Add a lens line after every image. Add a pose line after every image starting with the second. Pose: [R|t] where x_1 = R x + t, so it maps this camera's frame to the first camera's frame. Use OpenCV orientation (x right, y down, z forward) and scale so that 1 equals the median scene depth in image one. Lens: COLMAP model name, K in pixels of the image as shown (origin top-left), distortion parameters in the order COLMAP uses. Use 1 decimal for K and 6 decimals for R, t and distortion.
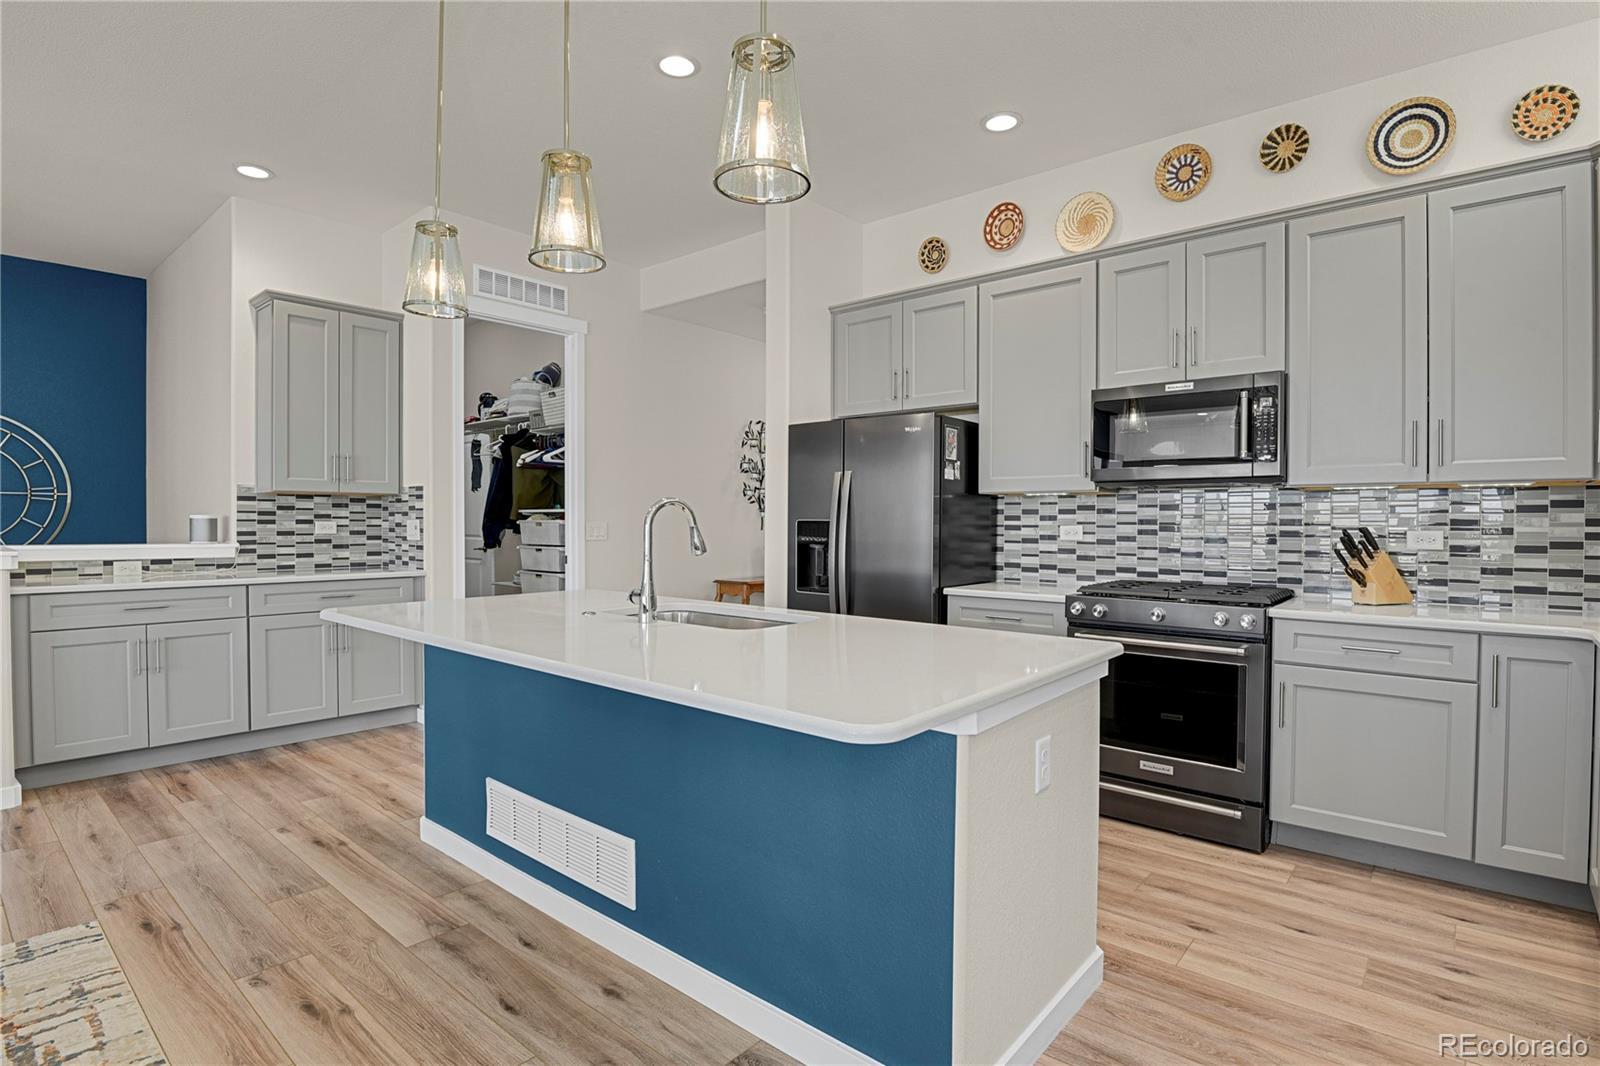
lens RADIAL K [[793.6, 0, 810.5], [0, 793.6, 533.3], [0, 0, 1]] dist [-0.022824, -0.005756]
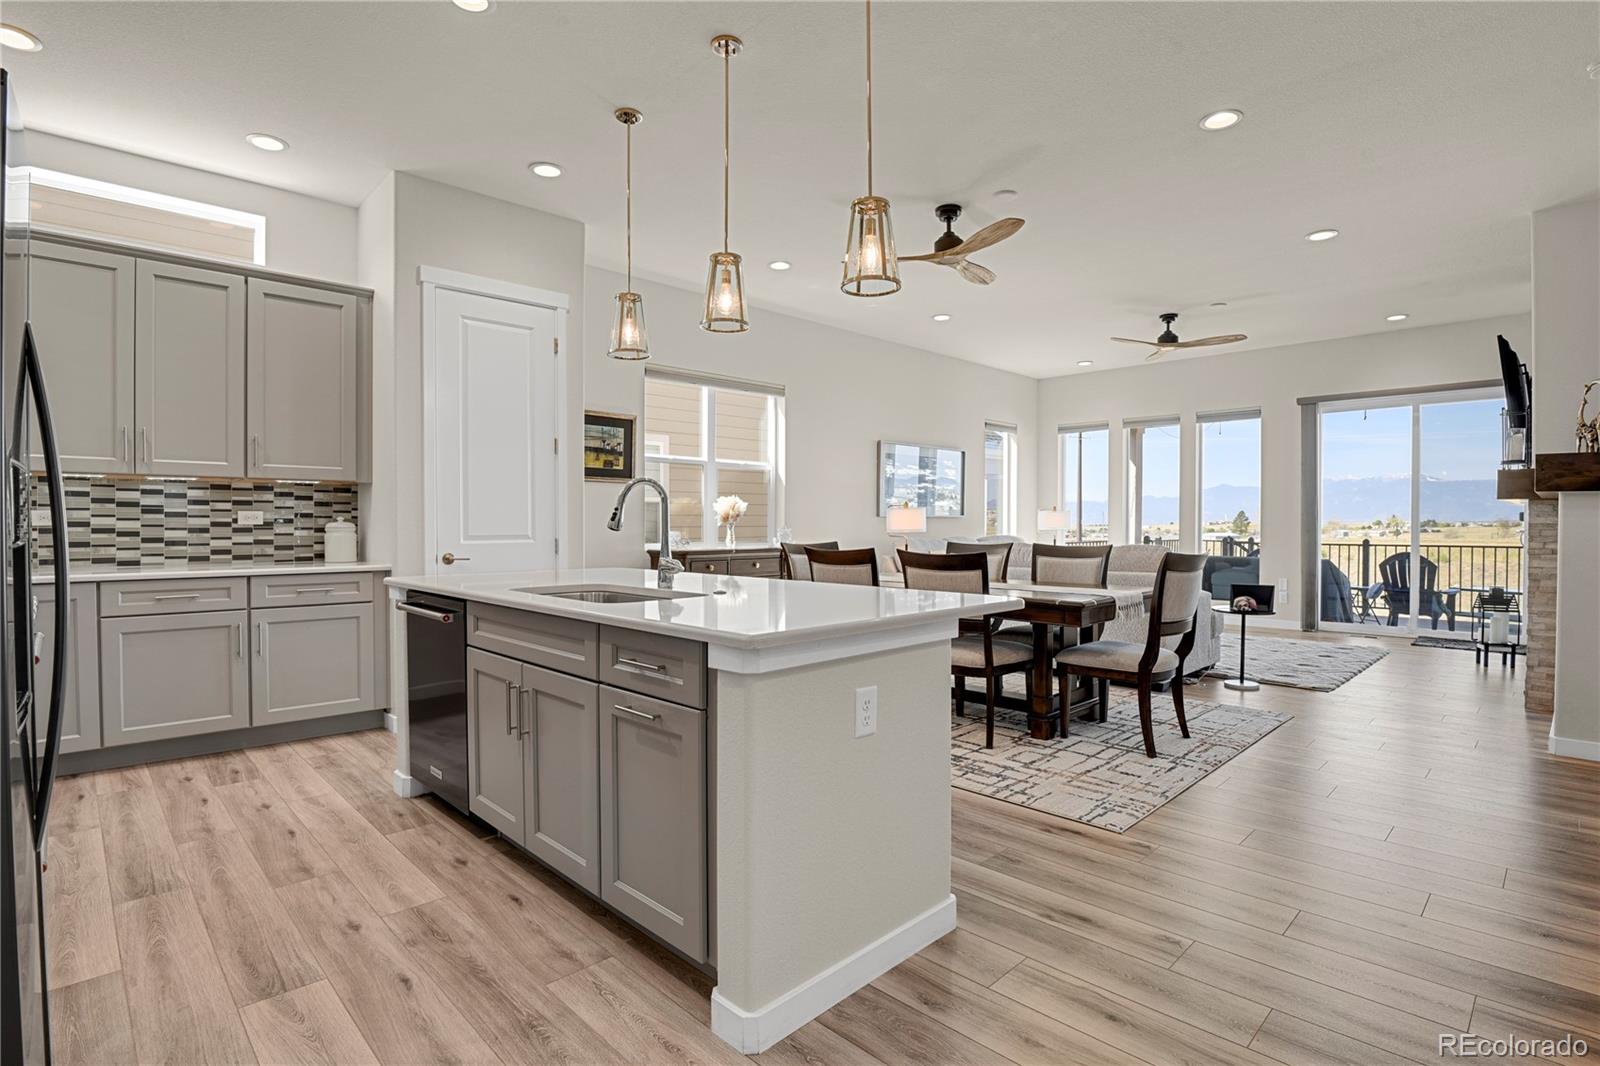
lens RADIAL K [[779.4, 0, 810.3], [0, 779.4, 533.4], [0, 0, 1]] dist [-0.023539, -0.004991]
pose [[-0.995982, -0.005487, 0.089388, -0.333010], [-0.002850, 0.999558, 0.029601, -0.000206], [-0.089511, 0.029227, -0.995557, 1.359174]]
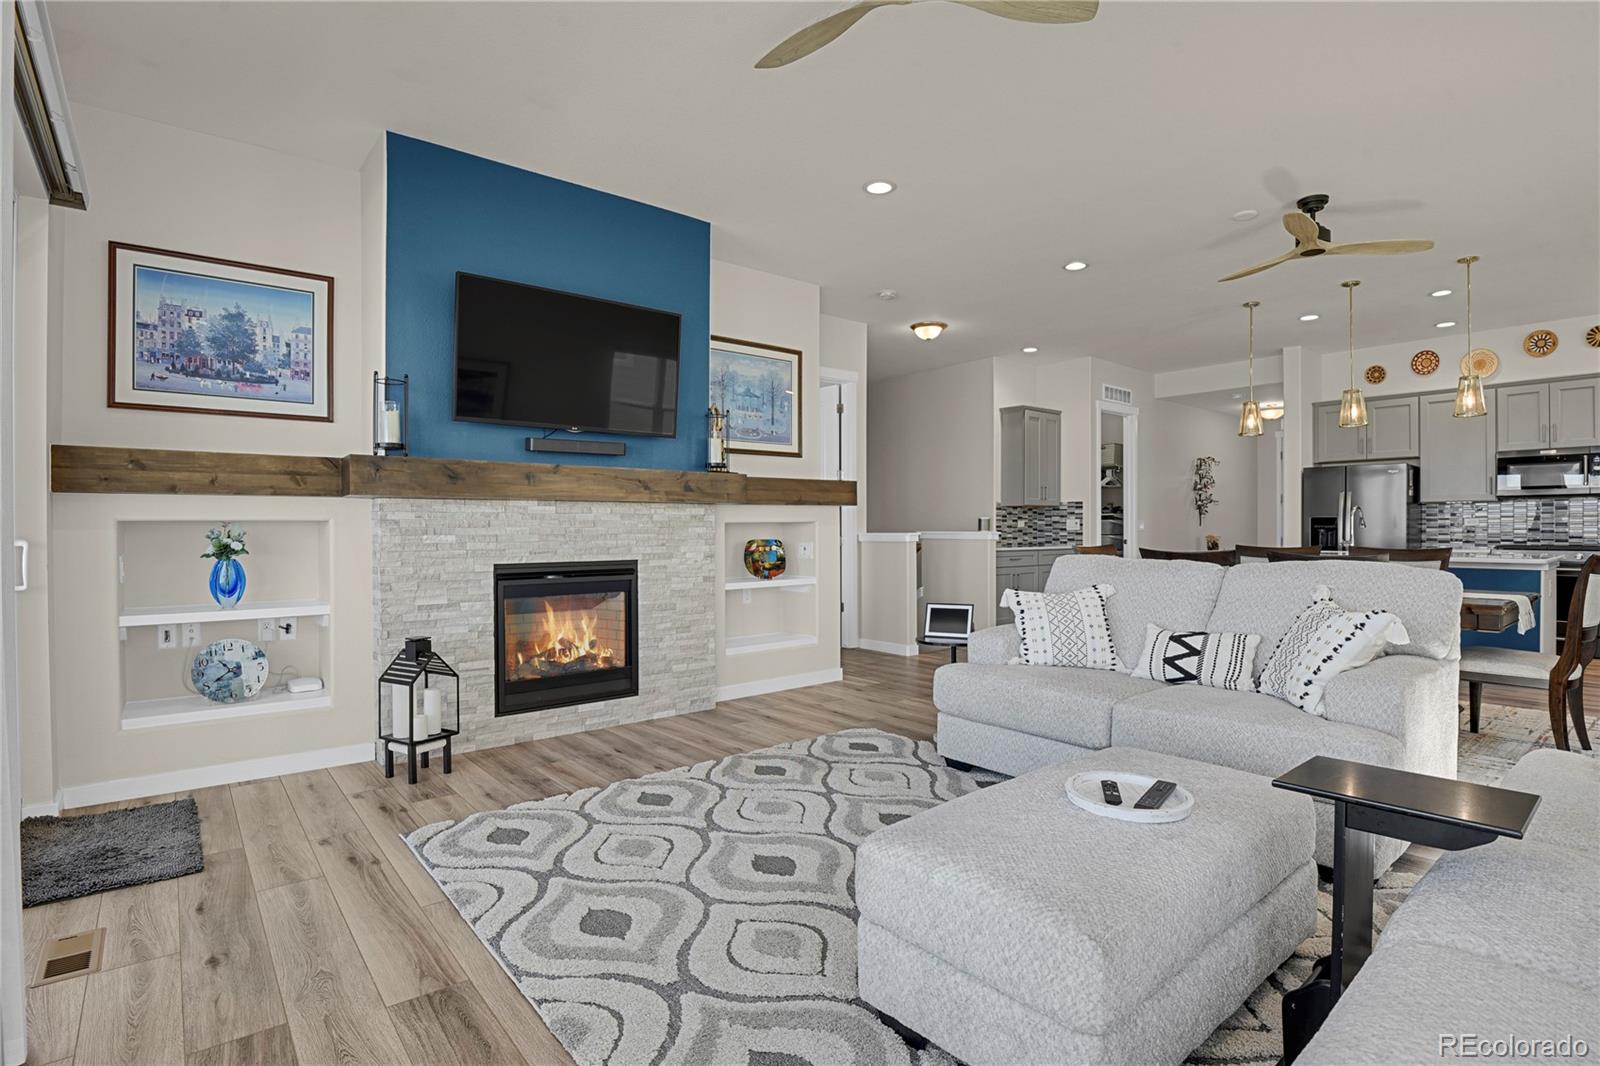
lens RADIAL K [[779.4, 0, 810.3], [0, 779.4, 533.4], [0, 0, 1]] dist [-0.023539, -0.004991]
pose [[0.984834, -0.006138, -0.173392, -0.998034], [0.004519, 0.999942, -0.009734, 0.040205], [0.173442, 0.008802, 0.984805, -1.191937]]
